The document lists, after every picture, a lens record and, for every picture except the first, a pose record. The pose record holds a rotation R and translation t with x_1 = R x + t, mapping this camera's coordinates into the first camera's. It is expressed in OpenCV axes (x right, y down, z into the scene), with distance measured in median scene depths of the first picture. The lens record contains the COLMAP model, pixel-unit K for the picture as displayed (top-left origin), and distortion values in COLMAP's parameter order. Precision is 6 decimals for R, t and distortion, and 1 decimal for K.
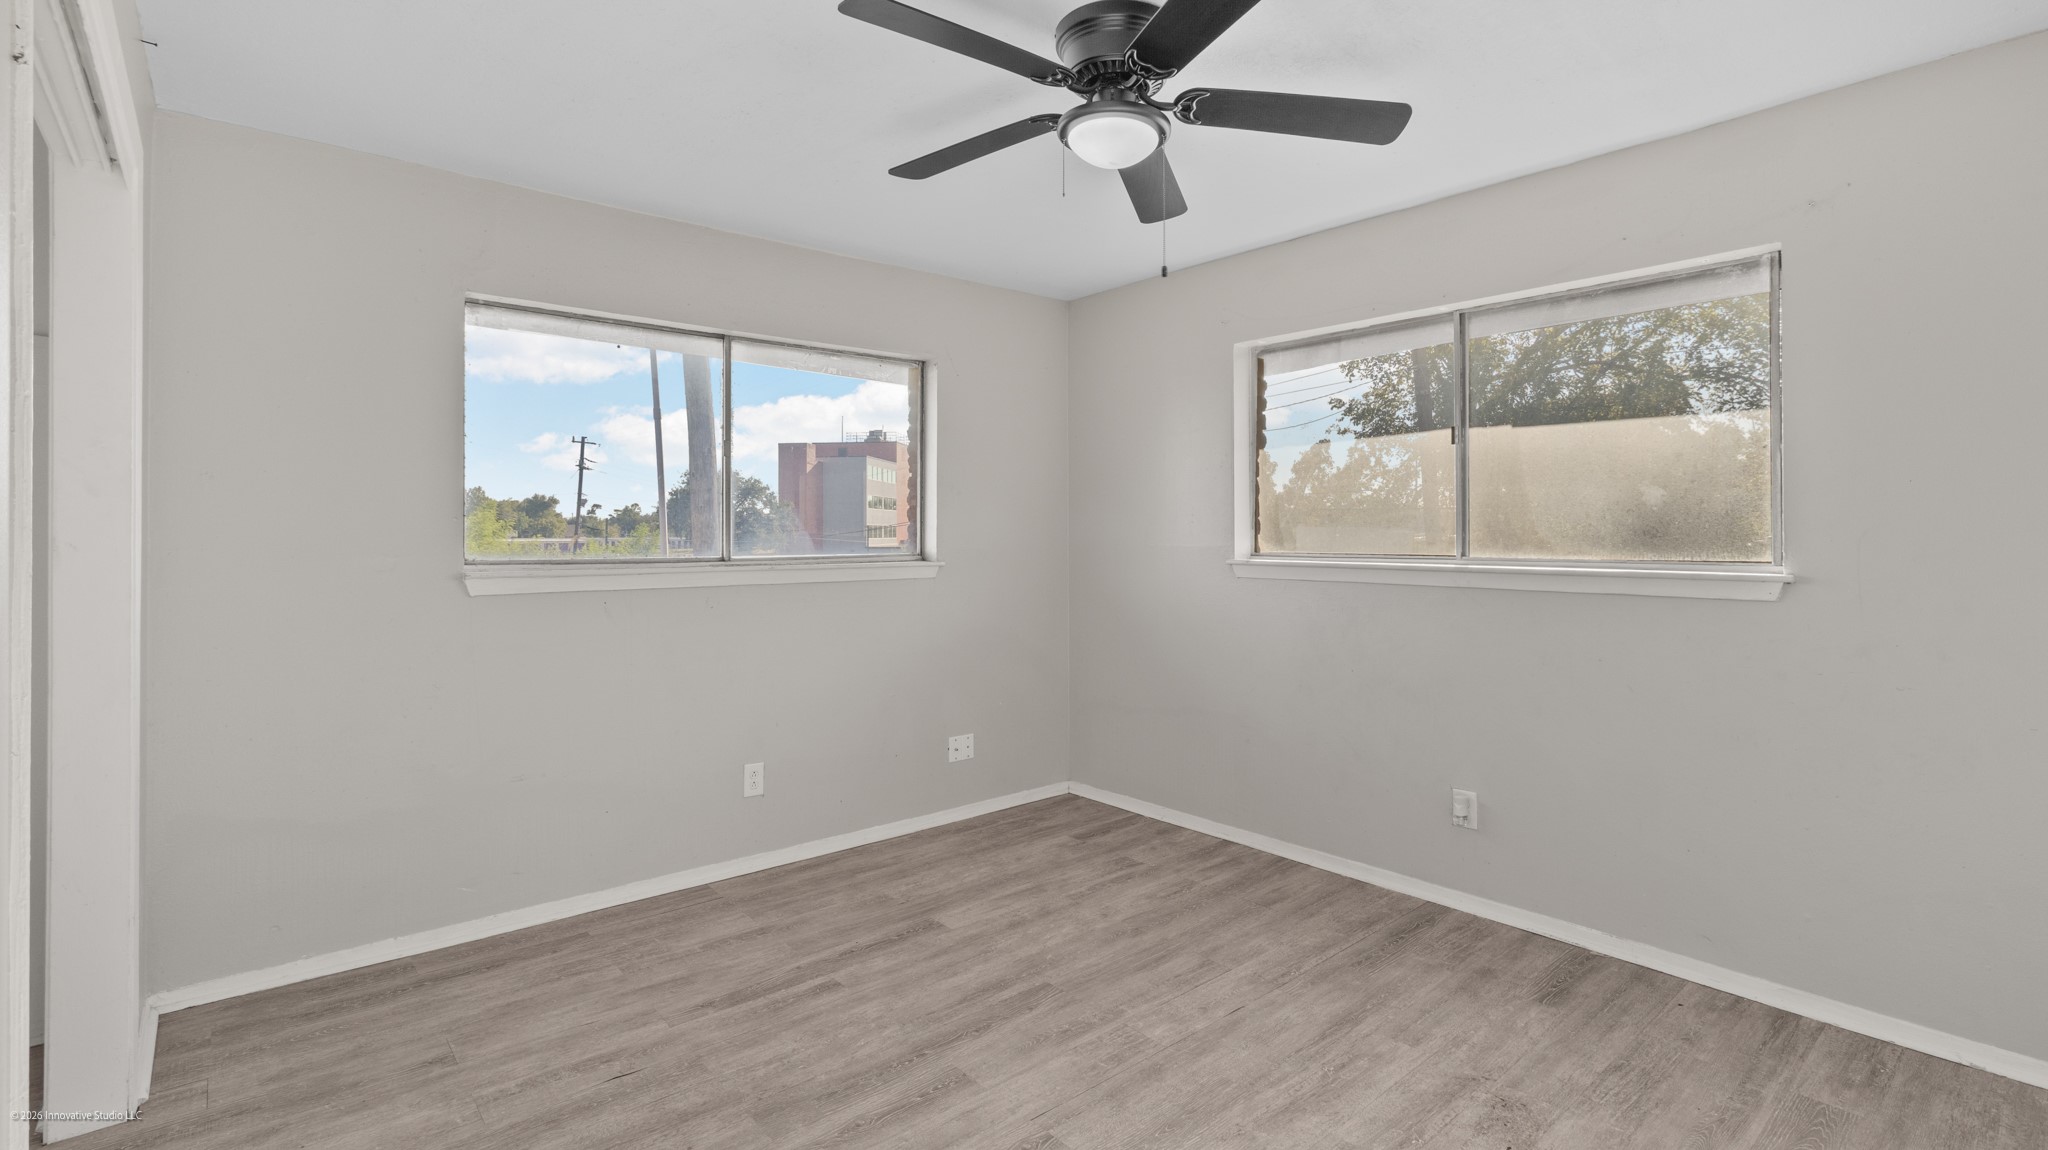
lens RADIAL K [[946.3, 0, 1034.7], [0, 946.3, 526.3], [0, 0, 1]] dist [0.010065, -0.002287]
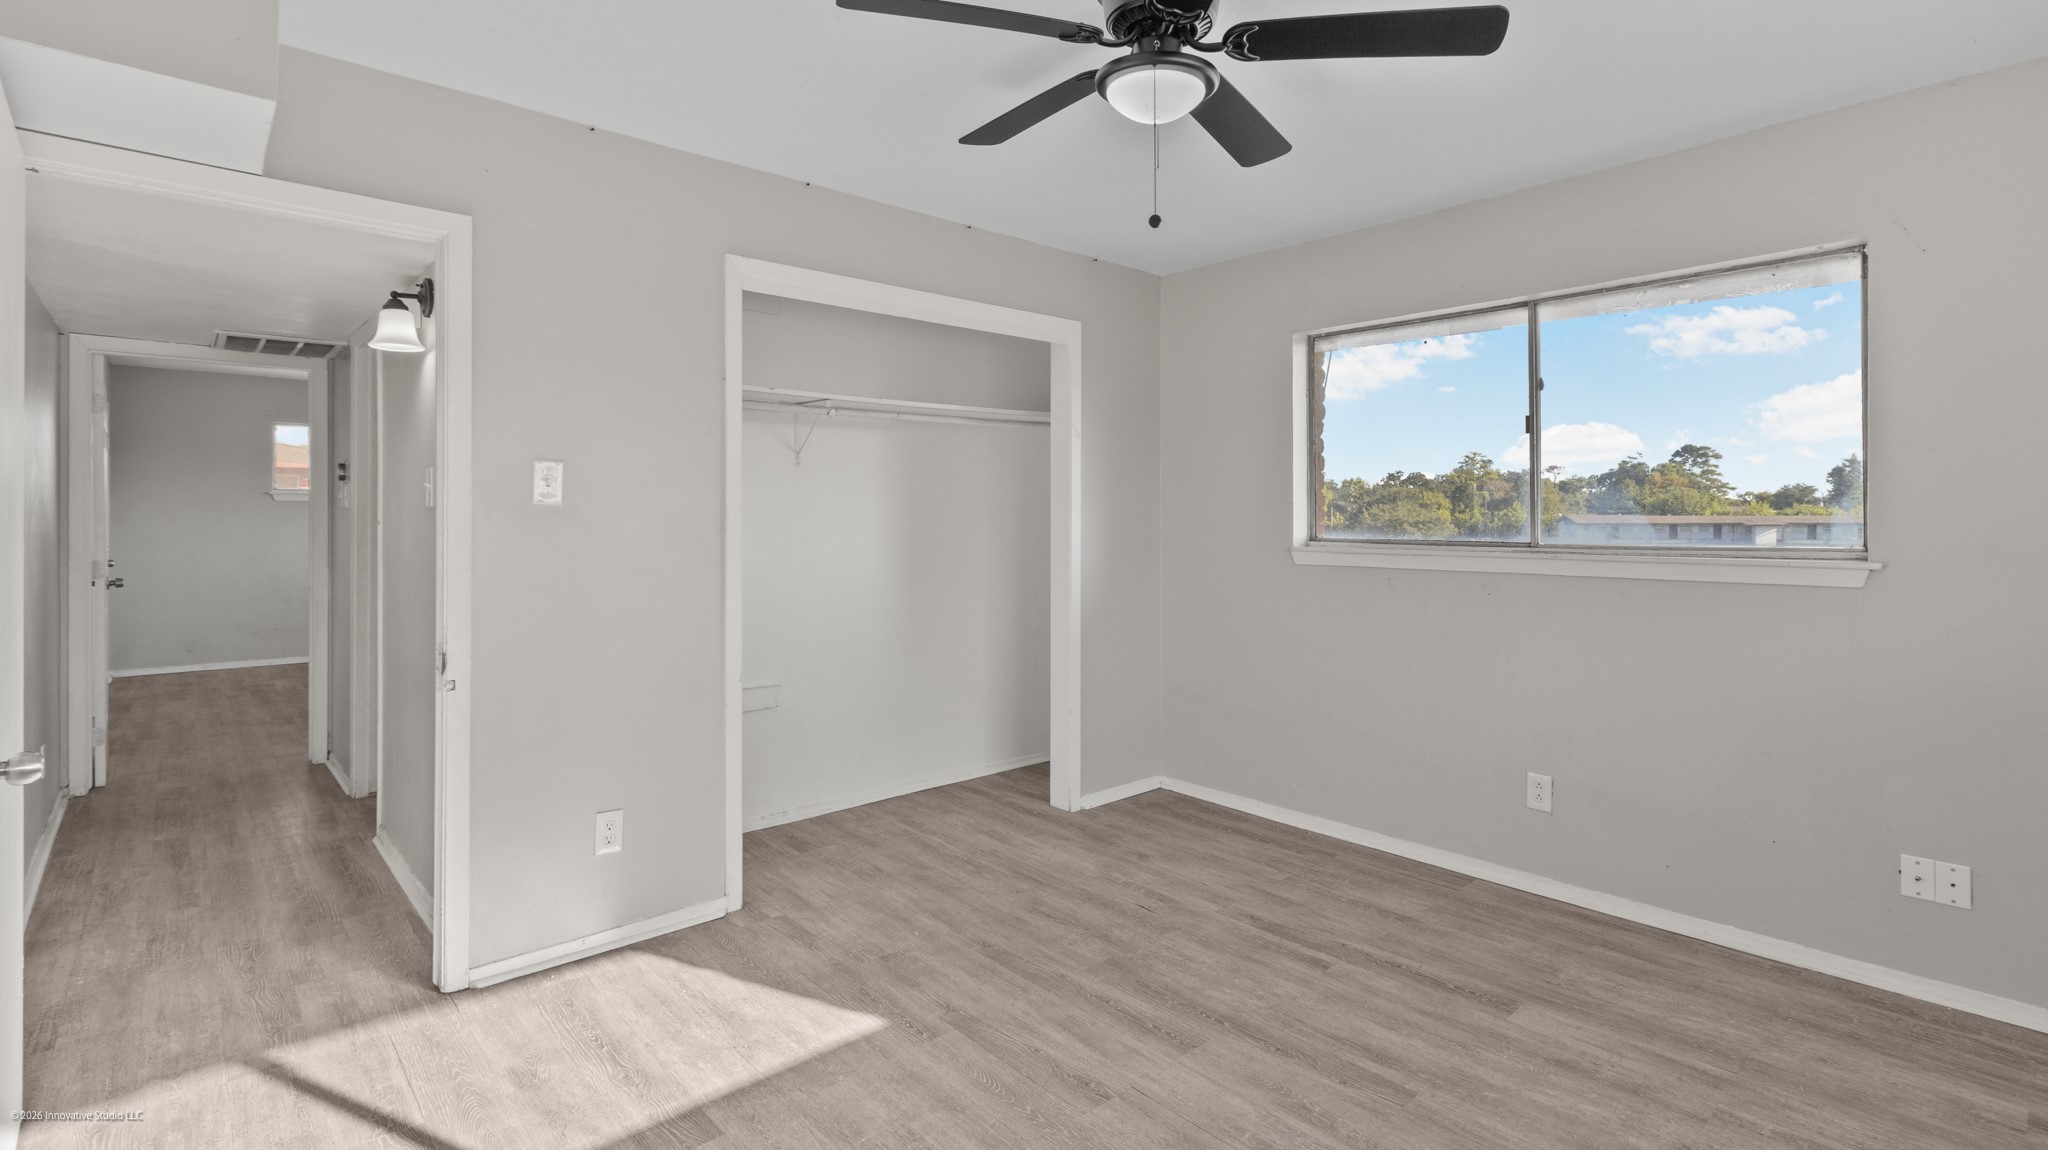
lens RADIAL K [[946.3, 0, 1029.2], [0, 946.3, 510.3], [0, 0, 1]] dist [0.010065, -0.002287]
pose [[0.024415, -0.007514, -0.999674, 0.736736], [0.008273, 0.999939, -0.007314, 0.005356], [0.999668, -0.008092, 0.024476, 0.623498]]
